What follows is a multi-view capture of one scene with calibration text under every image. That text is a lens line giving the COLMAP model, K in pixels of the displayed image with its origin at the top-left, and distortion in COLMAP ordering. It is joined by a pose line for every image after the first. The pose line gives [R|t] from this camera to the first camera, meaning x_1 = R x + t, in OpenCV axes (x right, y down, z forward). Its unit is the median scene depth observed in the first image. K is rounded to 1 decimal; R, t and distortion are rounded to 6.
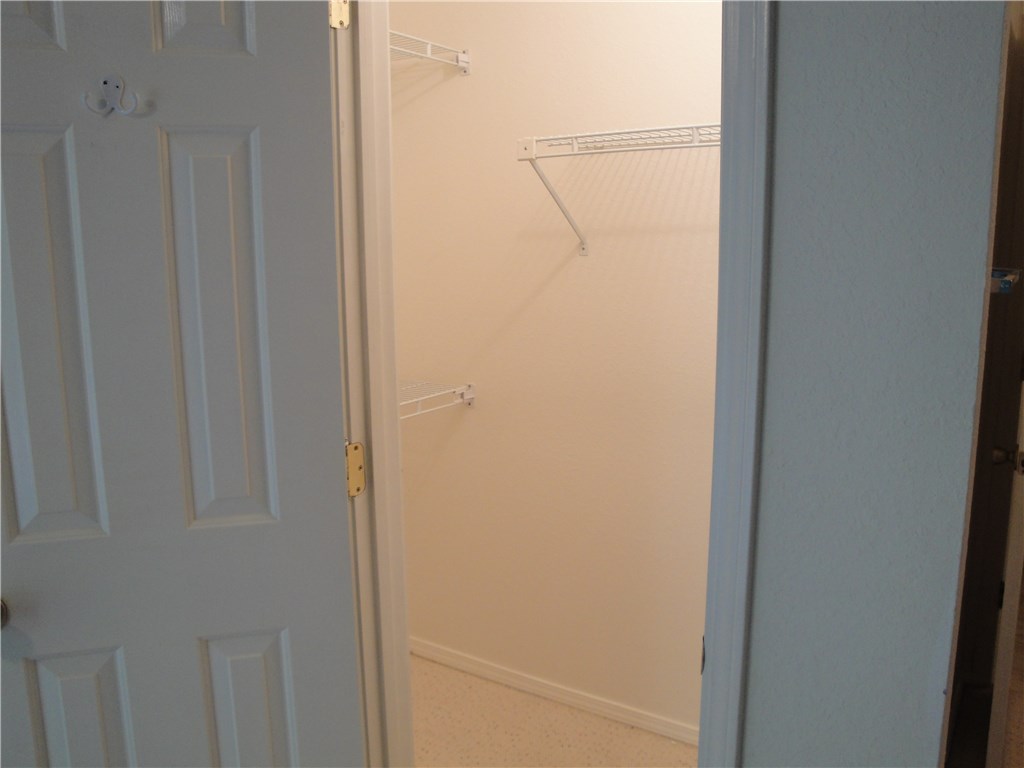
lens RADIAL K [[844.7, 0, 522.0], [0, 844.7, 382.6], [0, 0, 1]] dist [-0.164918, 0.150615]
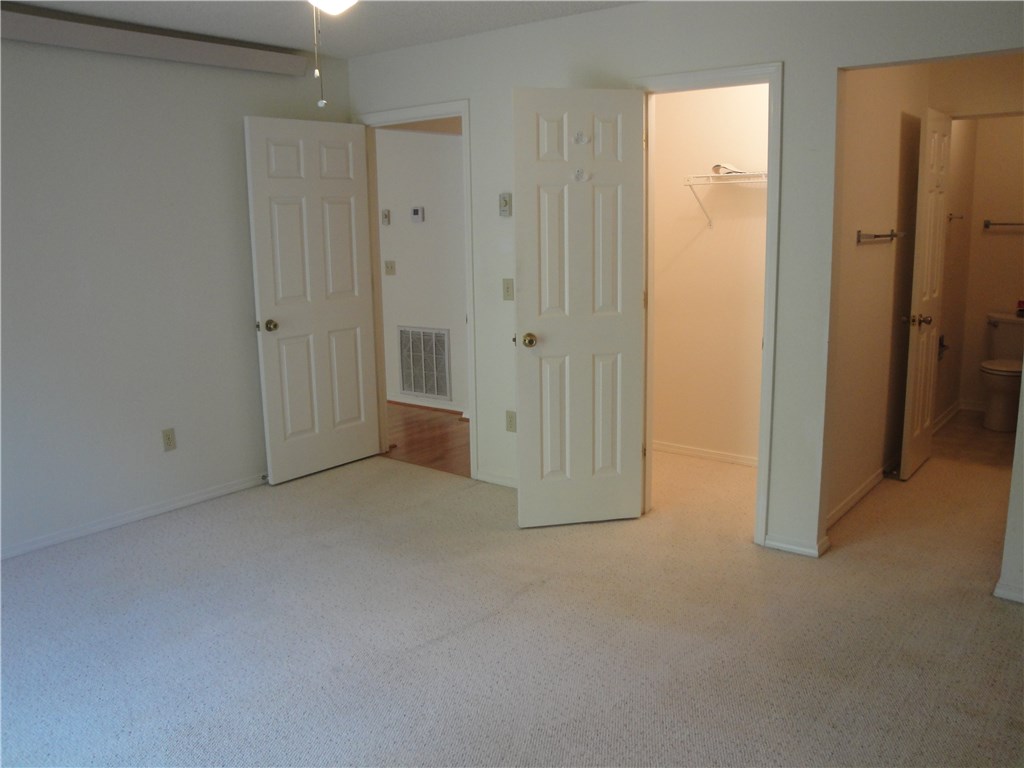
lens RADIAL K [[844.7, 0, 522.0], [0, 844.7, 382.6], [0, 0, 1]] dist [-0.164918, 0.150615]
pose [[0.998506, 0.002005, -0.054601, -0.491157], [-0.000880, 0.999787, 0.020610, 0.358664], [0.054631, -0.020531, 0.998296, -2.091334]]
